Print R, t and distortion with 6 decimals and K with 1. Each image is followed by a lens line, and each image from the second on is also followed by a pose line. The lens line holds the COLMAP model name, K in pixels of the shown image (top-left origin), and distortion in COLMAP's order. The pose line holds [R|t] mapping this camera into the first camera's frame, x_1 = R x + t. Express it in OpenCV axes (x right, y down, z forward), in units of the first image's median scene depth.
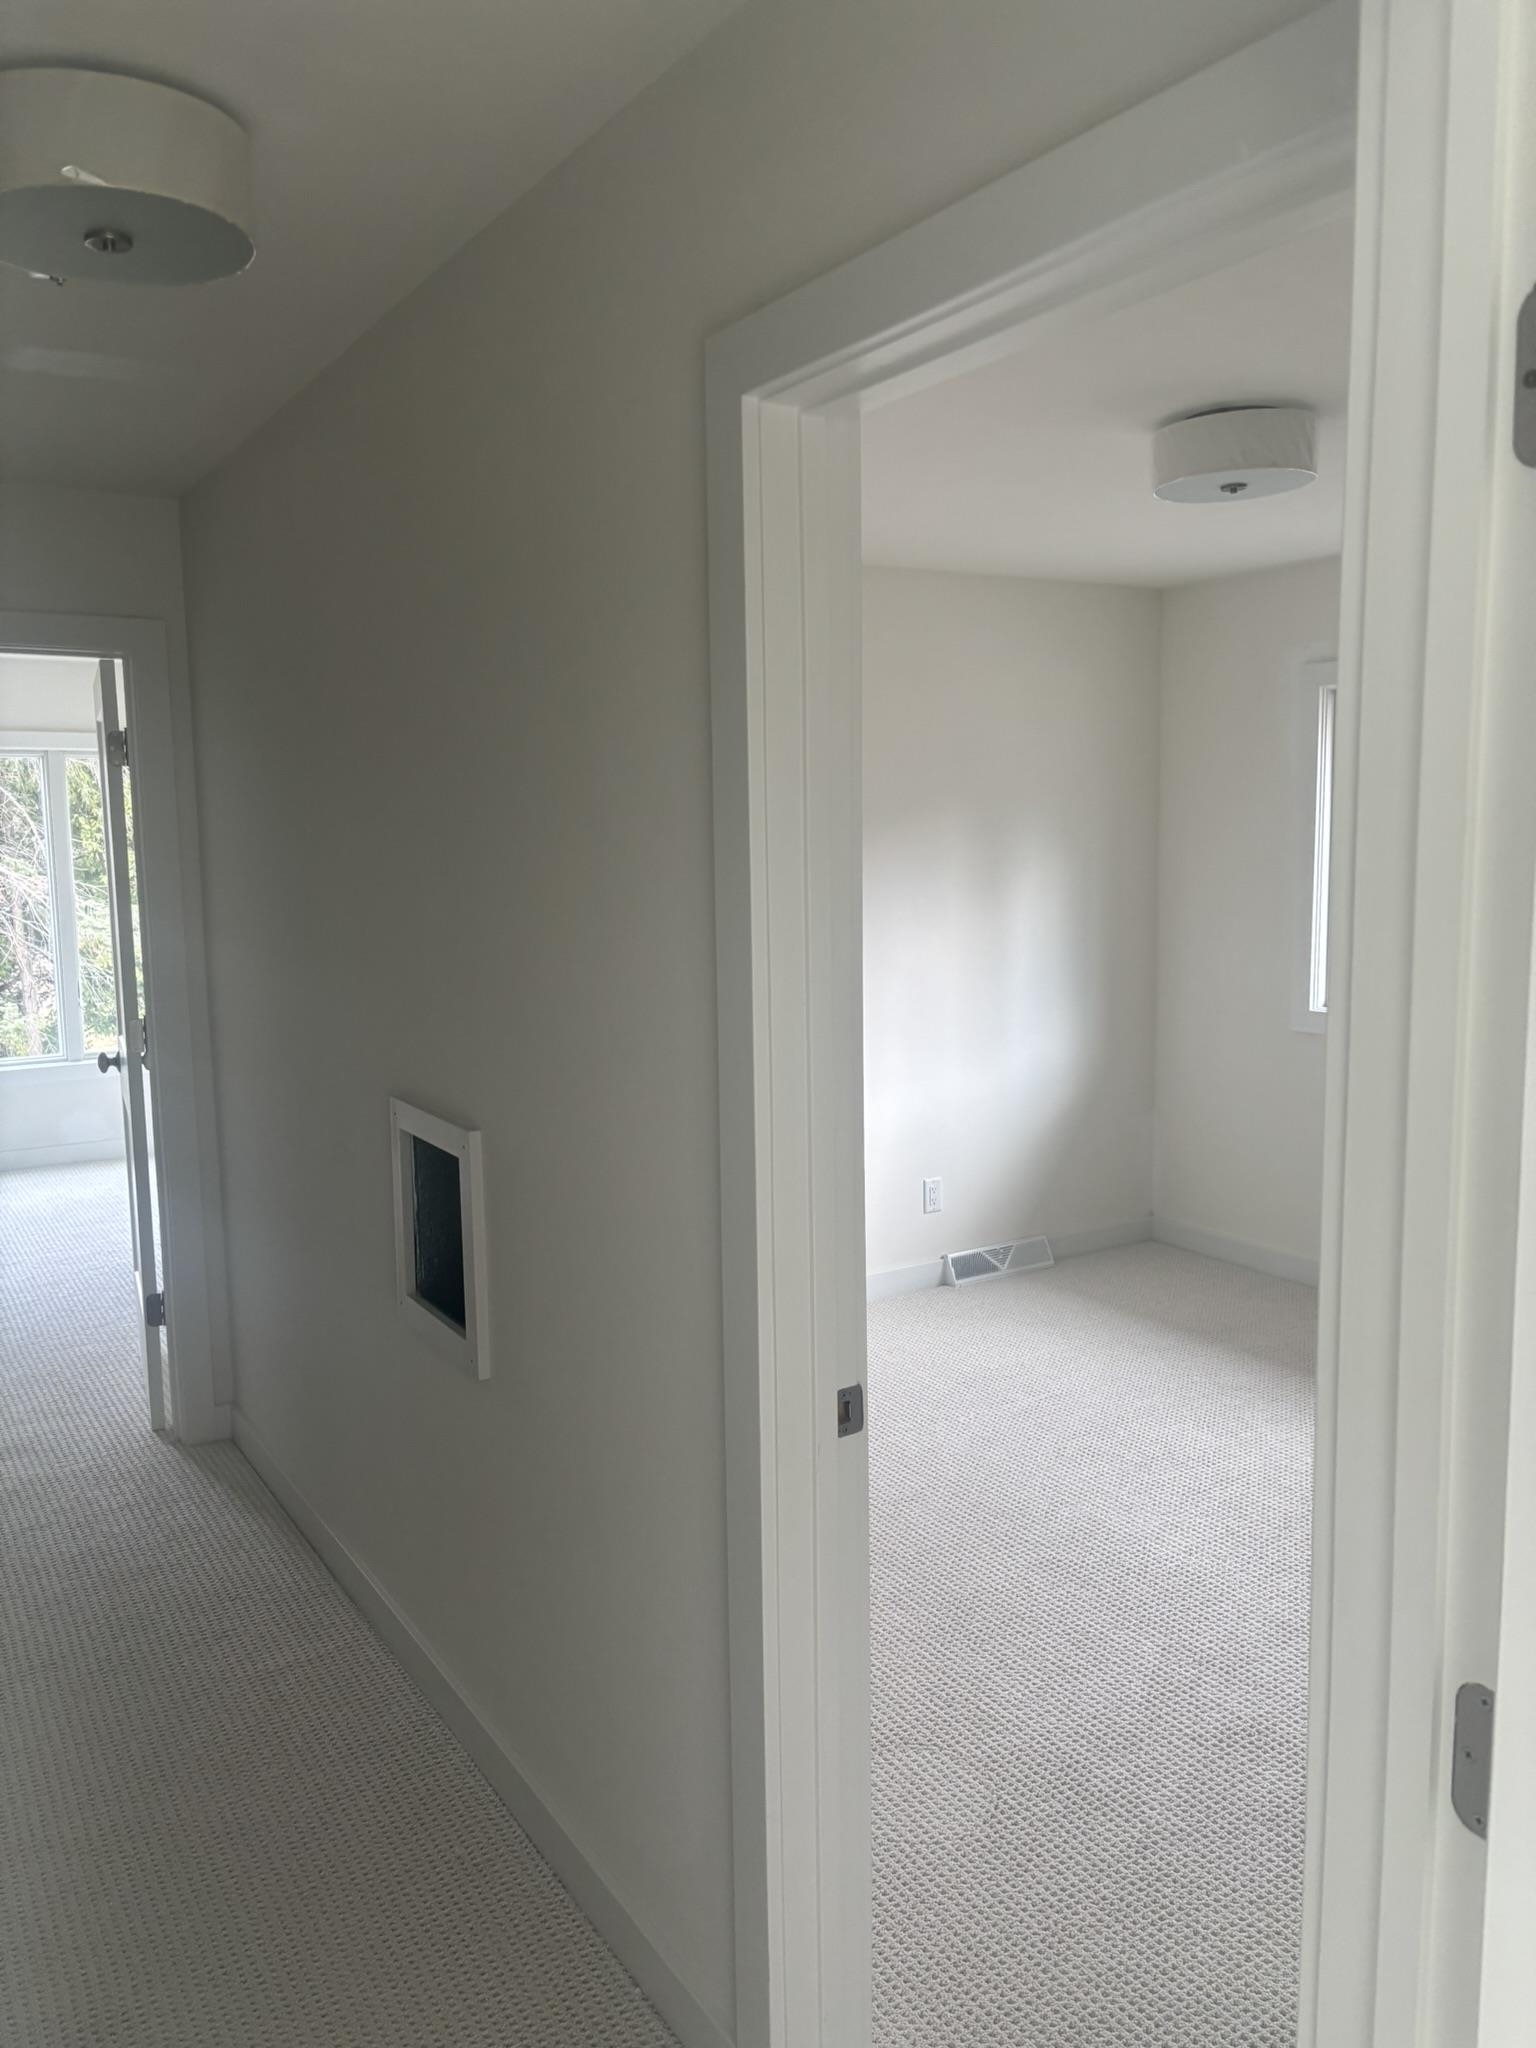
lens RADIAL K [[1535.3, 0, 768.2], [0, 1535.3, 1016.1], [0, 0, 1]] dist [0.008702, -0.001518]
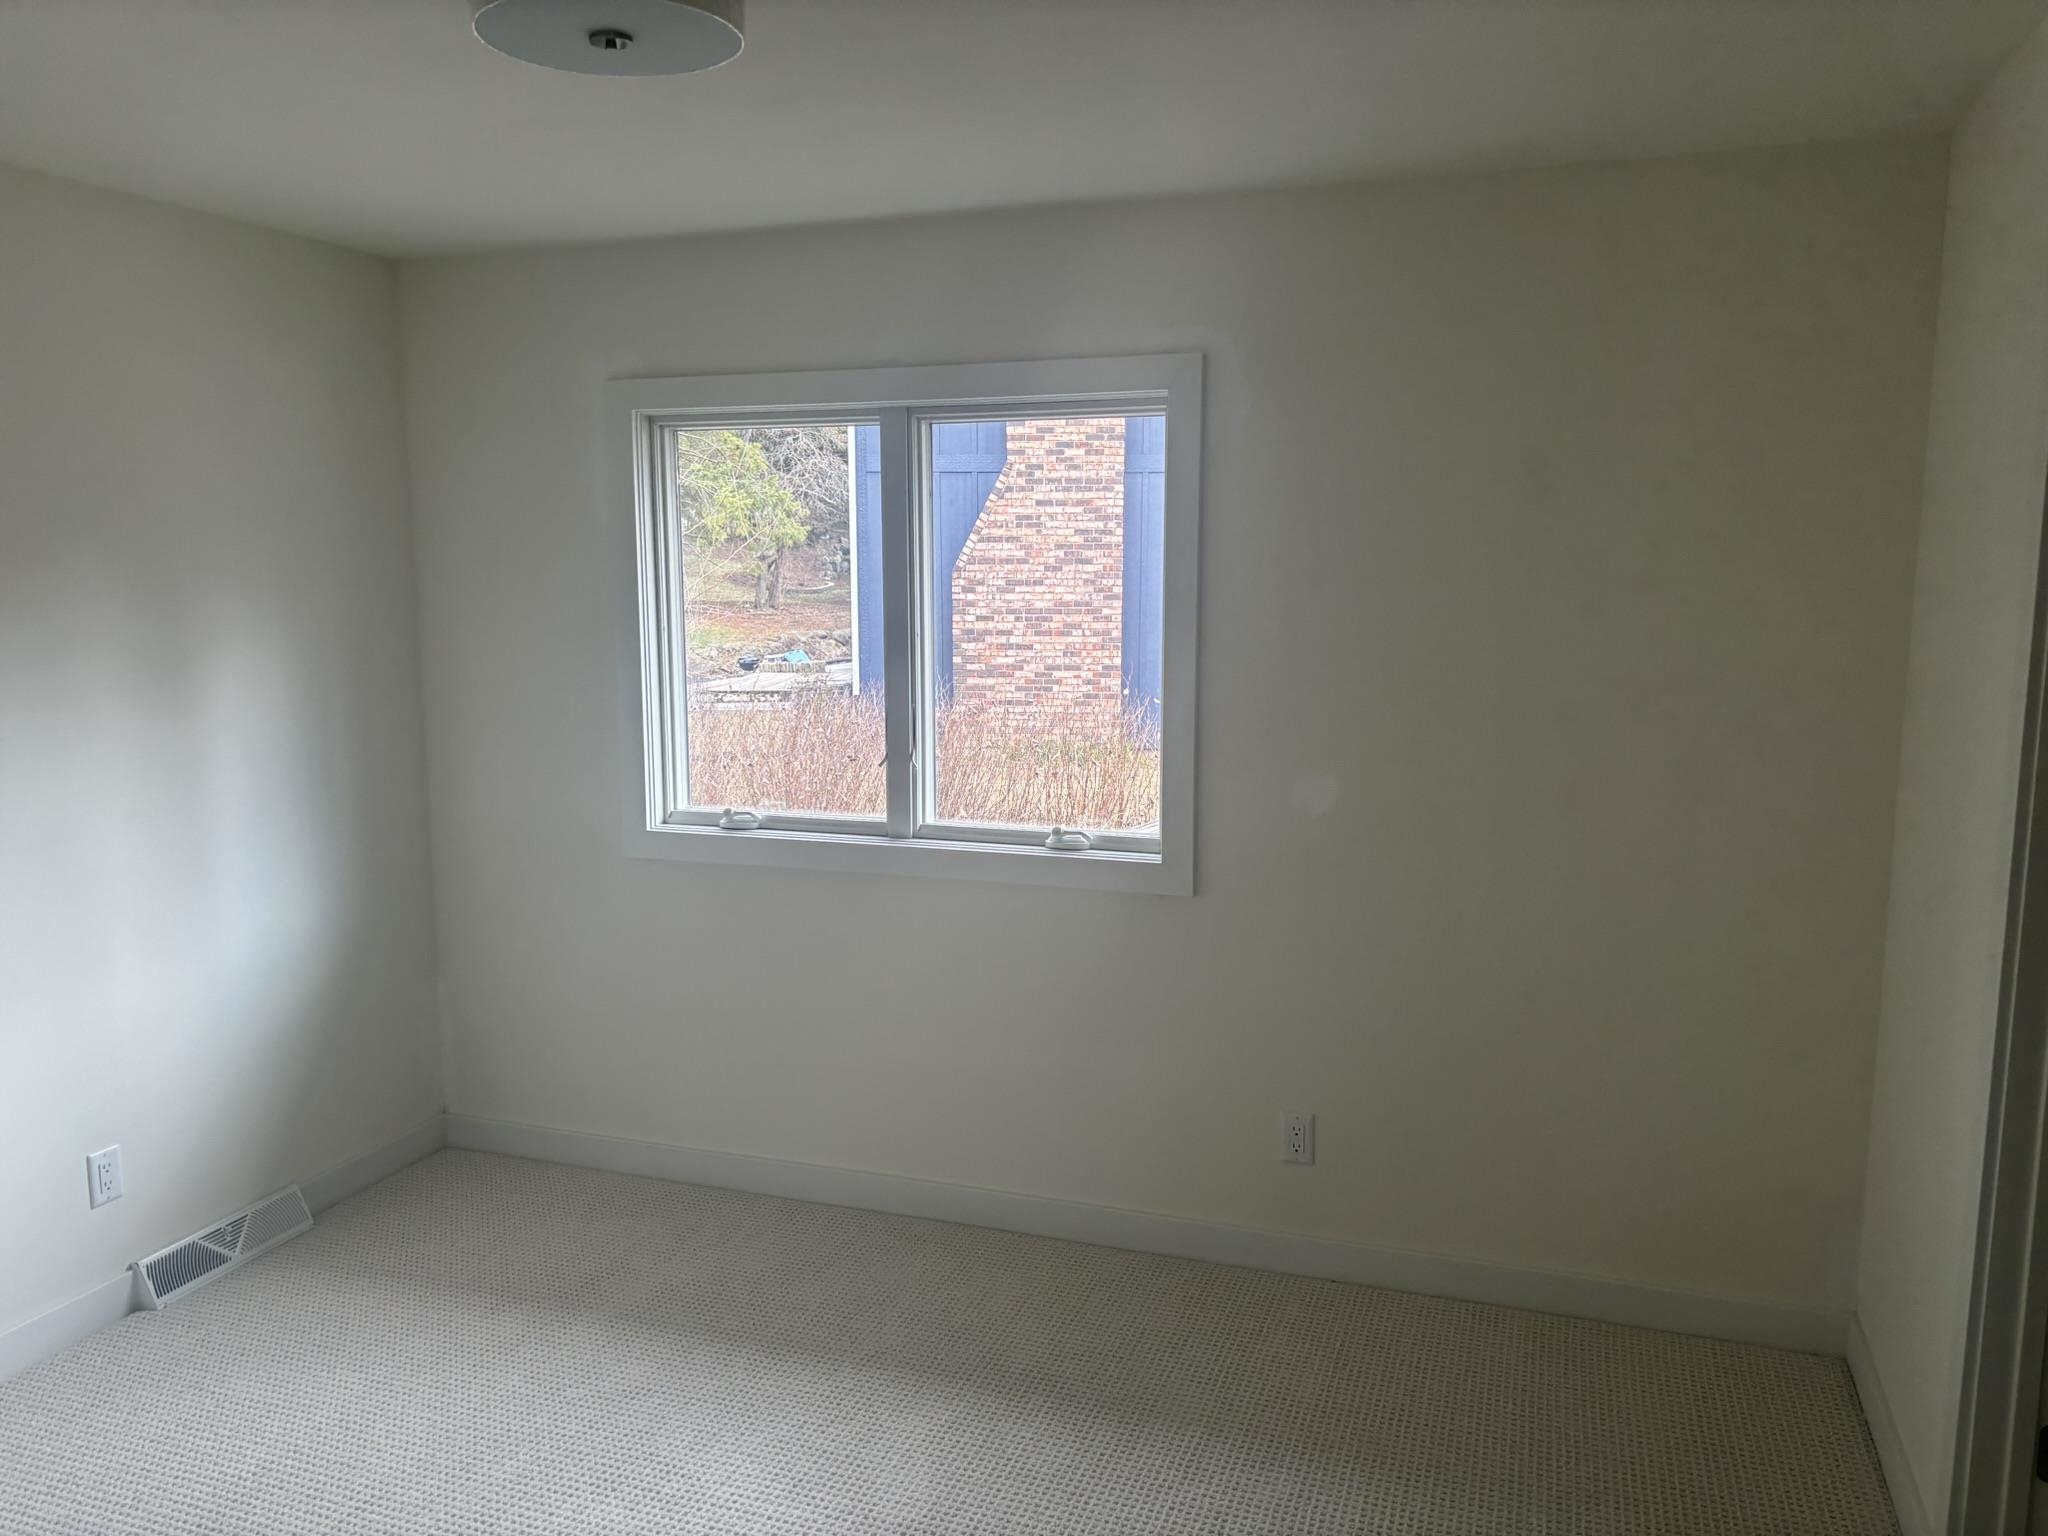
lens RADIAL K [[1535.3, 0, 1009.3], [0, 1535.3, 766.6], [0, 0, 1]] dist [0.008702, -0.001518]
pose [[0.787725, -0.068803, 0.612173, 0.023948], [0.070833, 0.997268, 0.020939, -0.038120], [-0.611942, 0.026868, 0.790446, 0.266095]]
